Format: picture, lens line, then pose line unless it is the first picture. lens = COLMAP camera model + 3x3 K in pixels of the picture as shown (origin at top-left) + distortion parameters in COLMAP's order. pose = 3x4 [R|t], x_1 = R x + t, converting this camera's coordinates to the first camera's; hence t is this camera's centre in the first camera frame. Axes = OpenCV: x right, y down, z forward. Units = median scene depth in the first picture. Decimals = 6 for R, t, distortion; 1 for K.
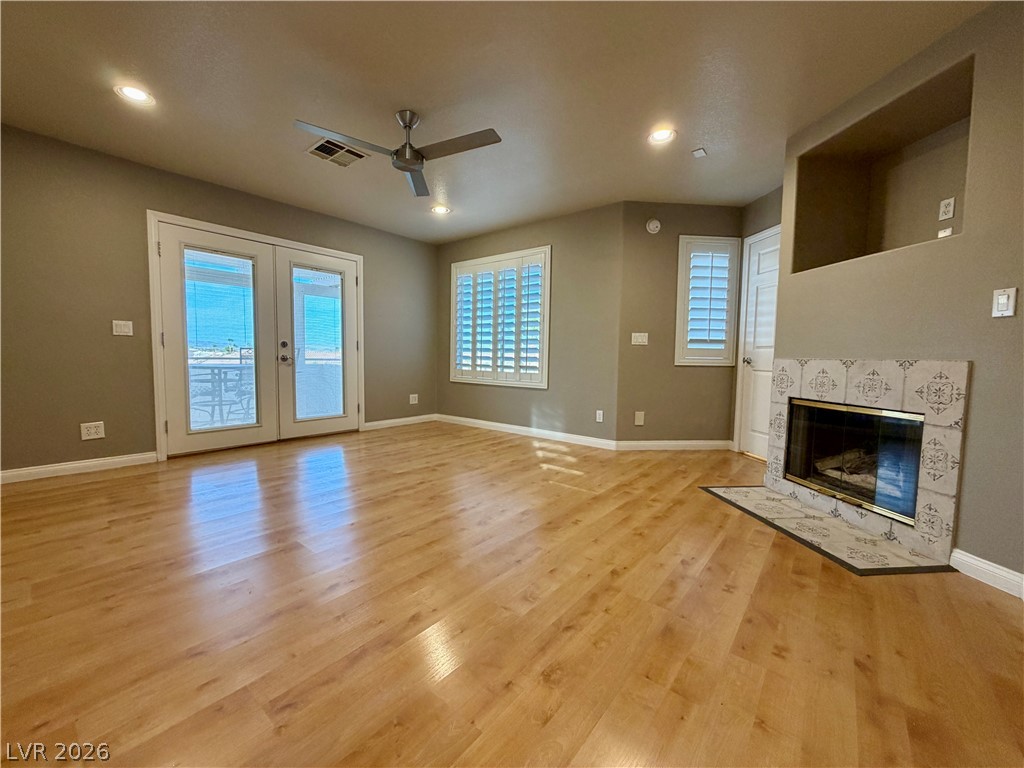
lens RADIAL K [[409.1, 0, 509.4], [0, 409.1, 384.9], [0, 0, 1]] dist [0.000260, -0.000155]
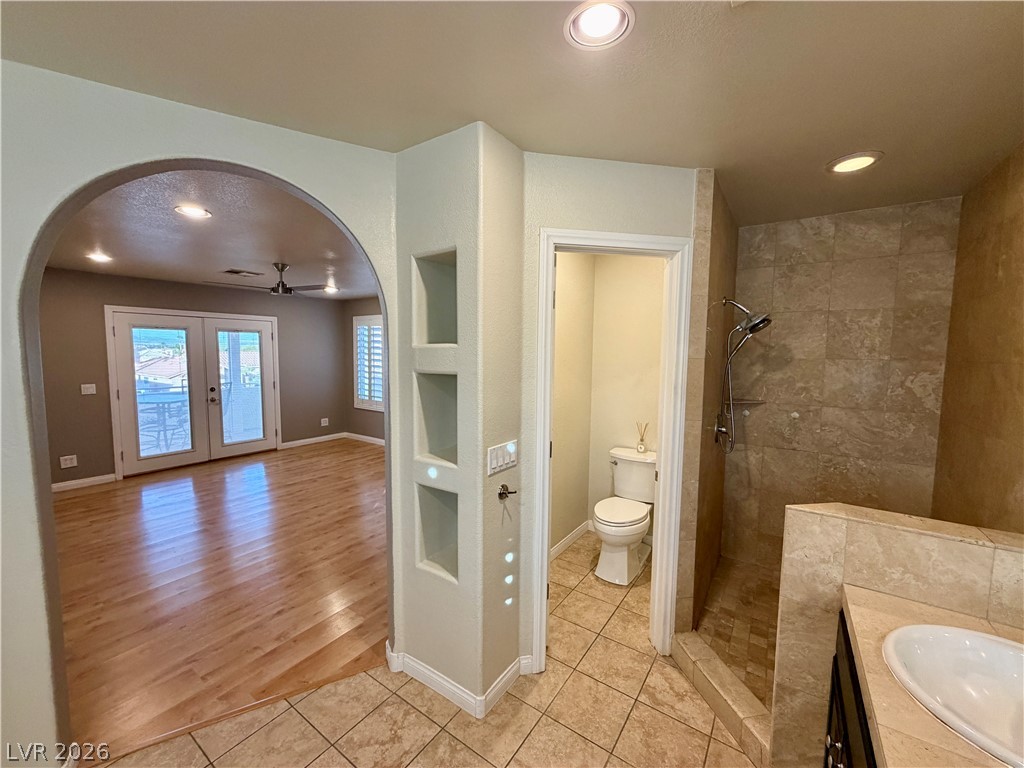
lens RADIAL K [[409.1, 0, 509.4], [0, 409.1, 384.9], [0, 0, 1]] dist [0.000260, -0.000155]
pose [[0.997006, -0.012062, 0.076376, 0.397229], [0.011110, 0.999855, 0.012869, -0.148585], [-0.076521, -0.011982, 0.996996, -0.517444]]
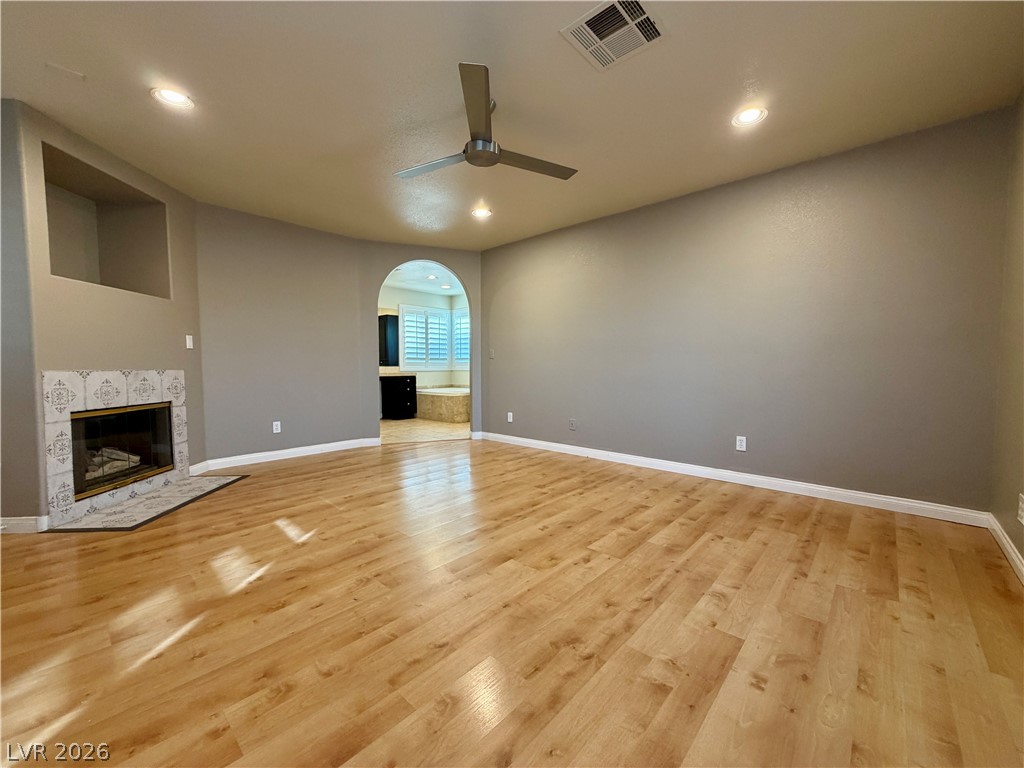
lens RADIAL K [[409.1, 0, 509.4], [0, 409.1, 384.9], [0, 0, 1]] dist [0.000260, -0.000155]
pose [[-0.997906, -0.016428, 0.062559, -0.285228], [-0.009115, 0.993272, 0.115445, -0.118515], [-0.064034, 0.114633, -0.991342, 1.491449]]
